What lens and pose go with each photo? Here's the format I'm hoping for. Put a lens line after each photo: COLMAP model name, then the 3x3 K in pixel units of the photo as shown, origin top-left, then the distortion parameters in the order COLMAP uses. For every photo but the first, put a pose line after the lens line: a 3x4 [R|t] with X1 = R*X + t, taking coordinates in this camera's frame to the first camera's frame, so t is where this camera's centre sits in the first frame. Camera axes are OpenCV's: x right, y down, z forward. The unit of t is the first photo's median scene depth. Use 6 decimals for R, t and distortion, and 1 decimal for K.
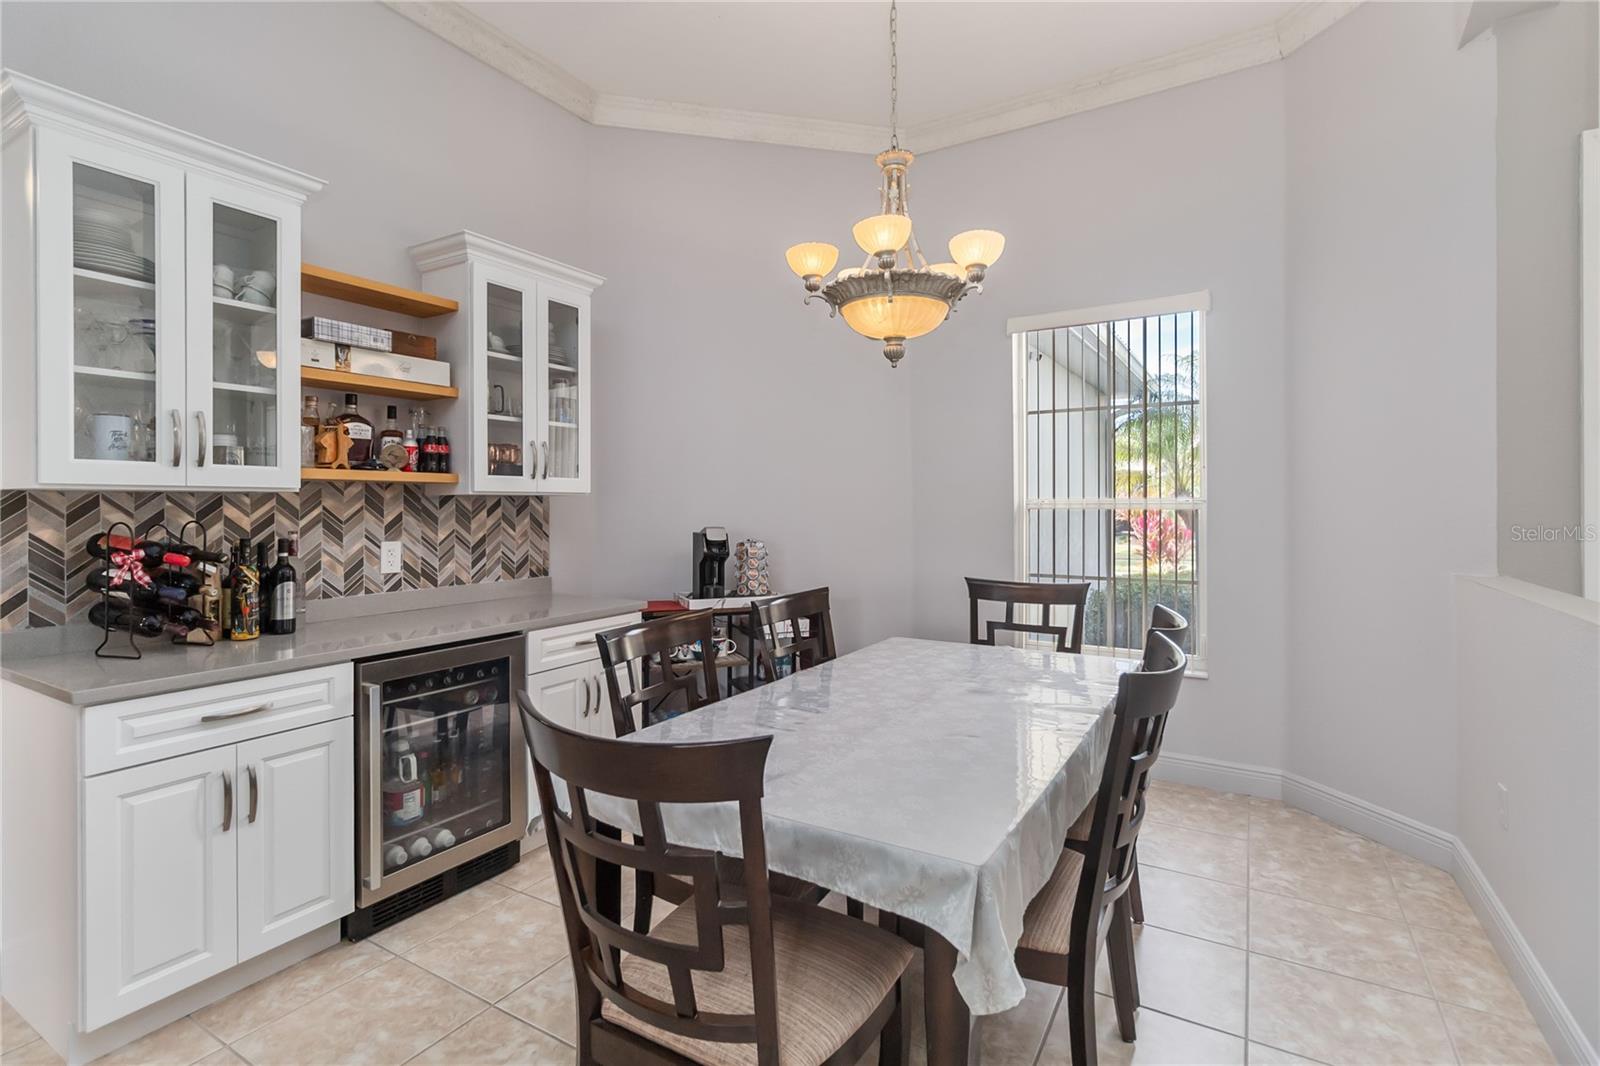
lens RADIAL K [[746.1, 0, 821.8], [0, 746.1, 499.4], [0, 0, 1]] dist [0.004364, 0.000102]
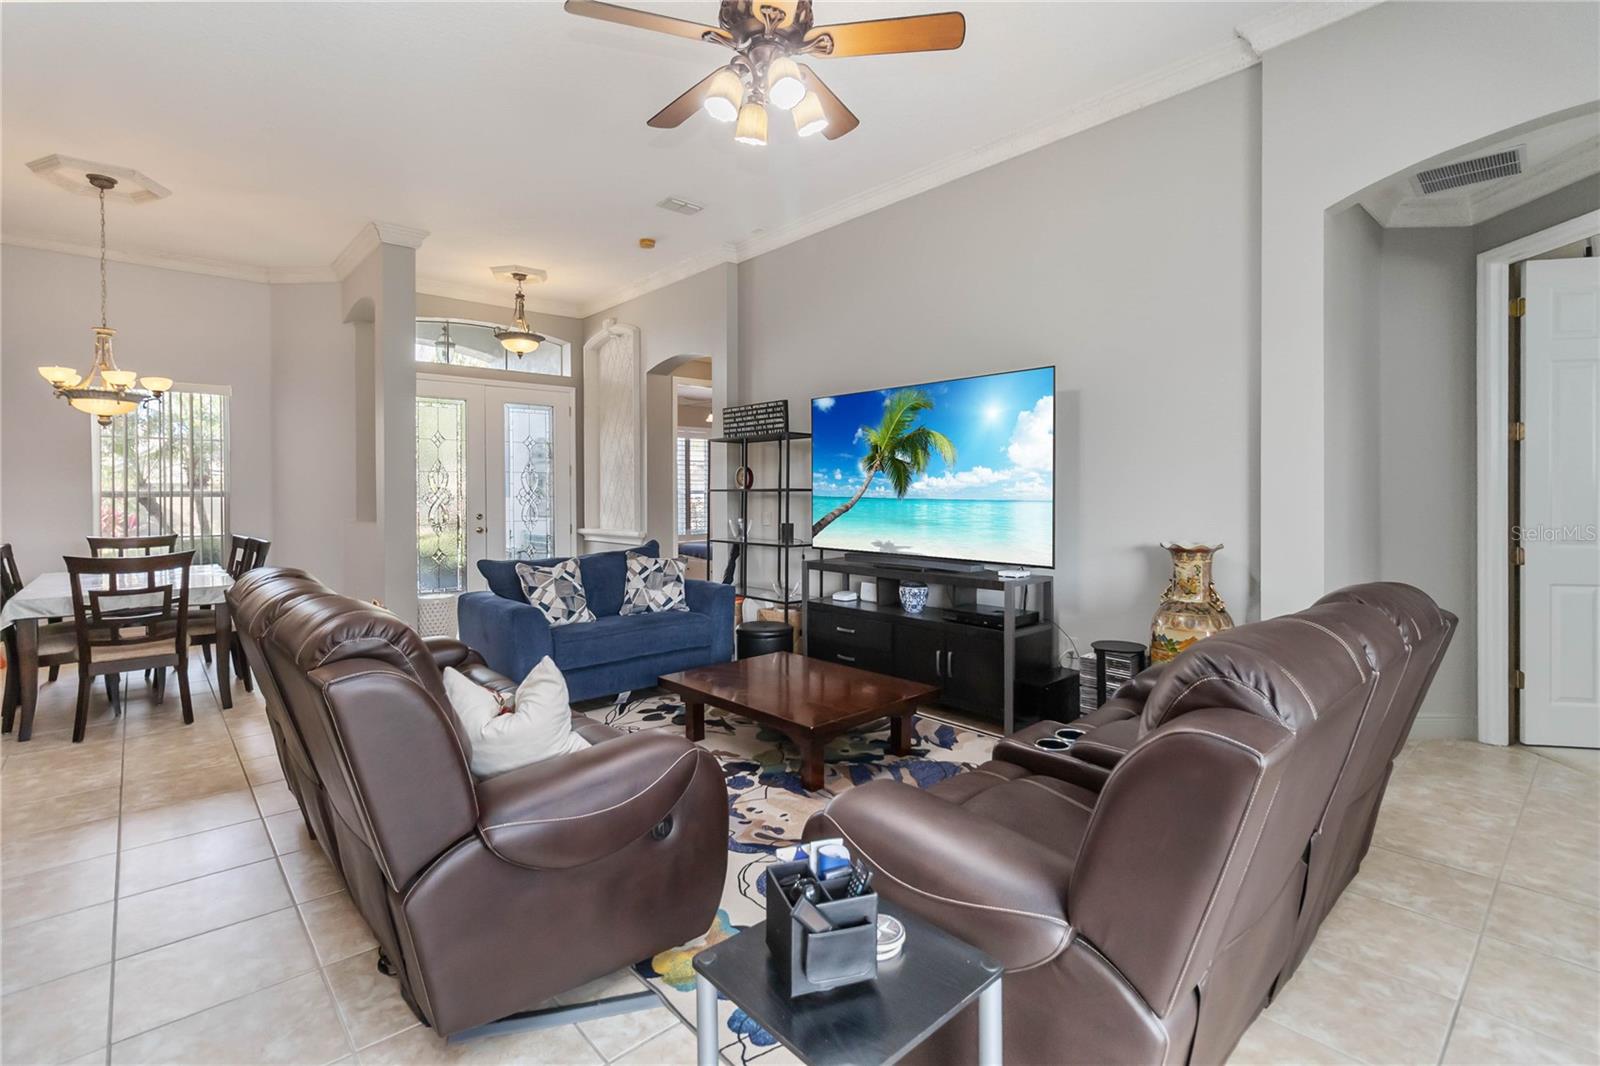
lens RADIAL K [[746.1, 0, 805.6], [0, 746.1, 493.7], [0, 0, 1]] dist [0.004364, 0.000102]
pose [[0.307621, 0.000777, 0.951509, -1.337923], [-0.002533, 0.999997, 0.000002, 0.001480], [-0.951506, -0.002411, 0.307622, -1.579449]]
